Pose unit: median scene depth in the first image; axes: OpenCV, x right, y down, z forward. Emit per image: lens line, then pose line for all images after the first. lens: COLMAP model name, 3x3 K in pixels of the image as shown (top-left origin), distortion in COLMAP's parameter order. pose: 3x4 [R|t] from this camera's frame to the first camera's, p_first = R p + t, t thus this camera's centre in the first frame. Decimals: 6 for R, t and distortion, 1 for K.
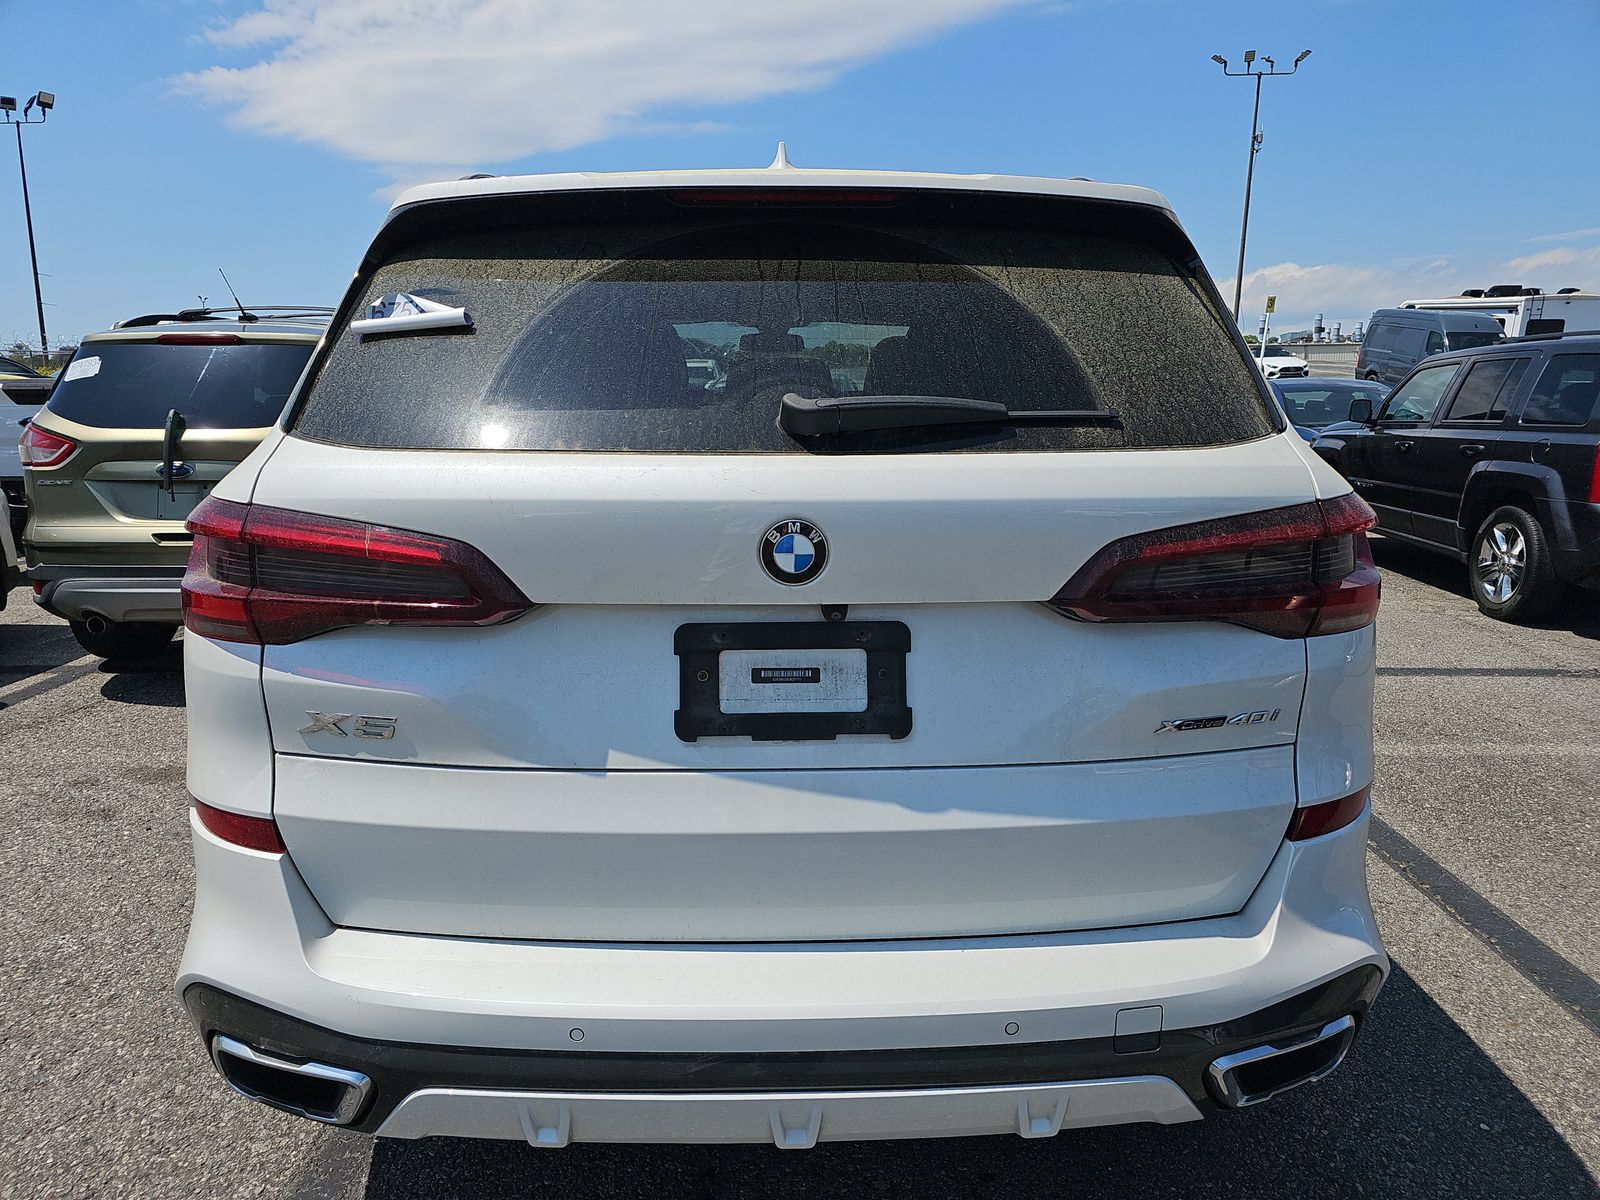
lens RADIAL K [[1080.8, 0, 800.0], [0, 1080.8, 600.0], [0, 0, 1]] dist [0.047224, -0.001269]
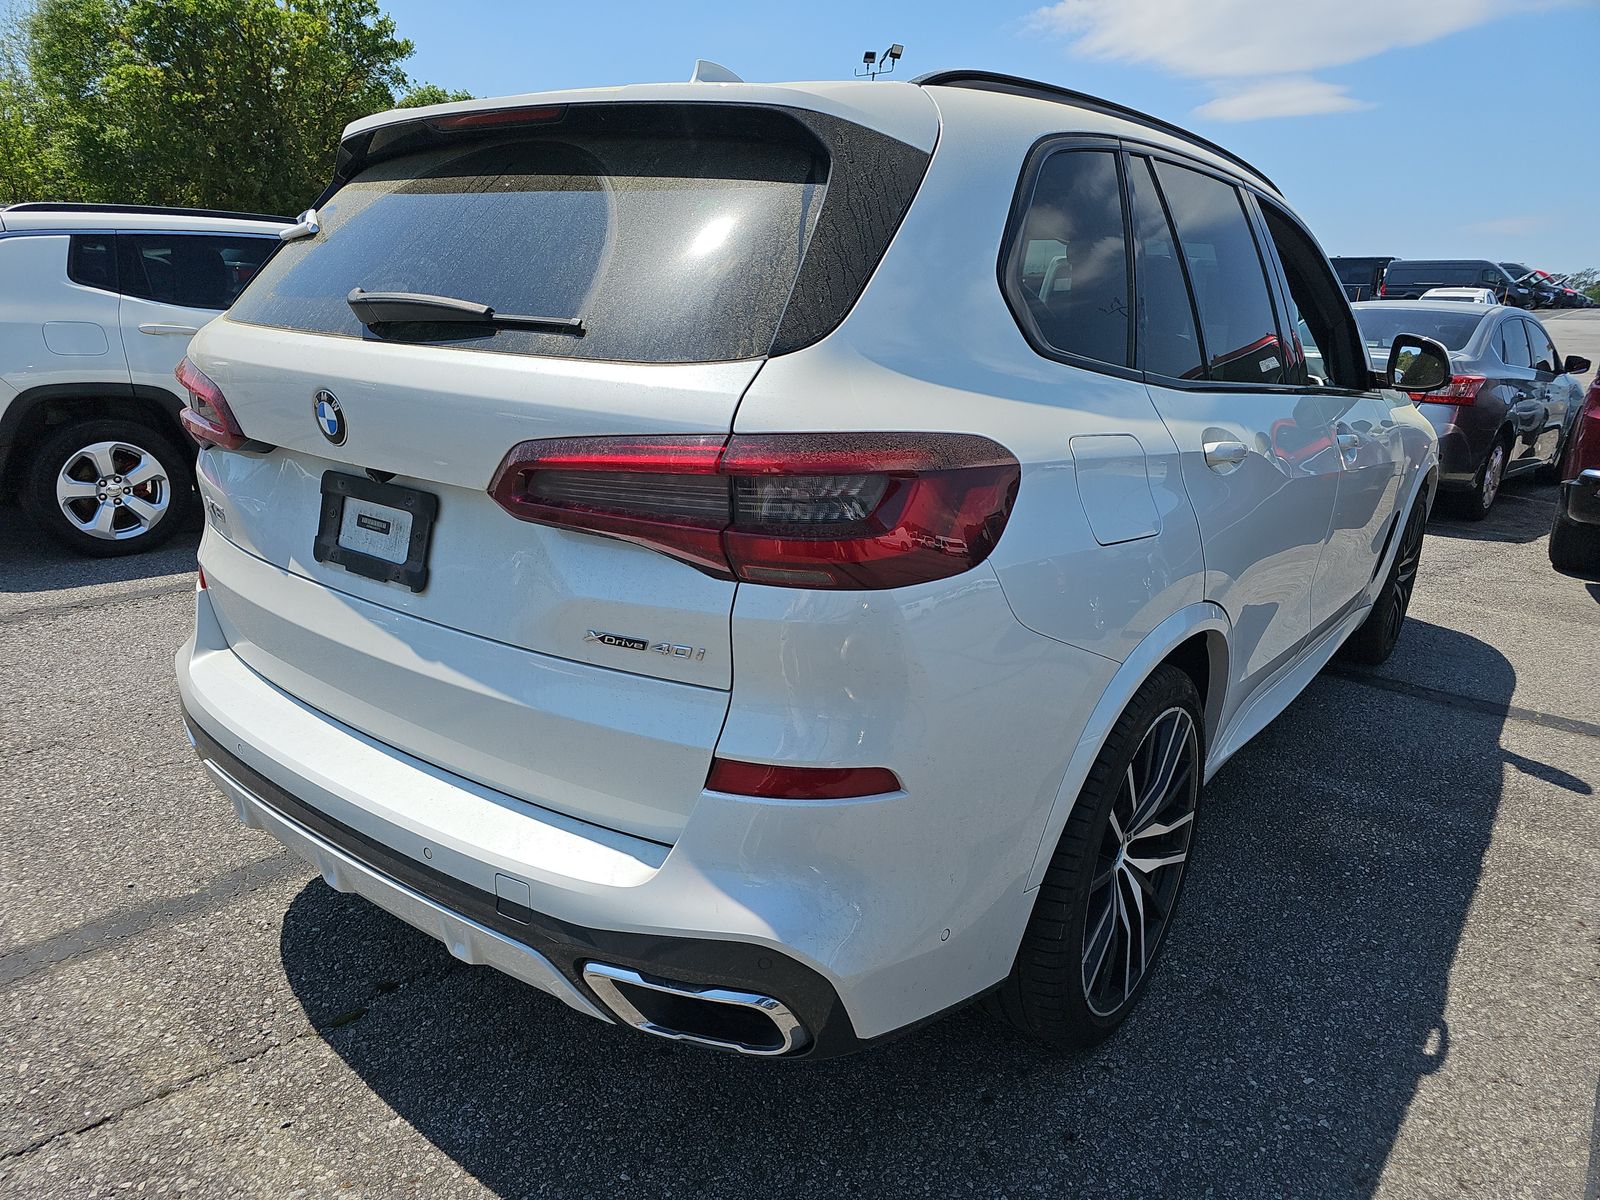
lens RADIAL K [[1113.8, 0, 799.5], [0, 1113.8, 616.1], [0, 0, 1]] dist [0.025733, -0.016165]
pose [[0.778400, 0.210595, -0.591391, 1.115039], [-0.169578, 0.977569, 0.124912, -0.067111], [0.604431, 0.003056, 0.796651, 0.282215]]
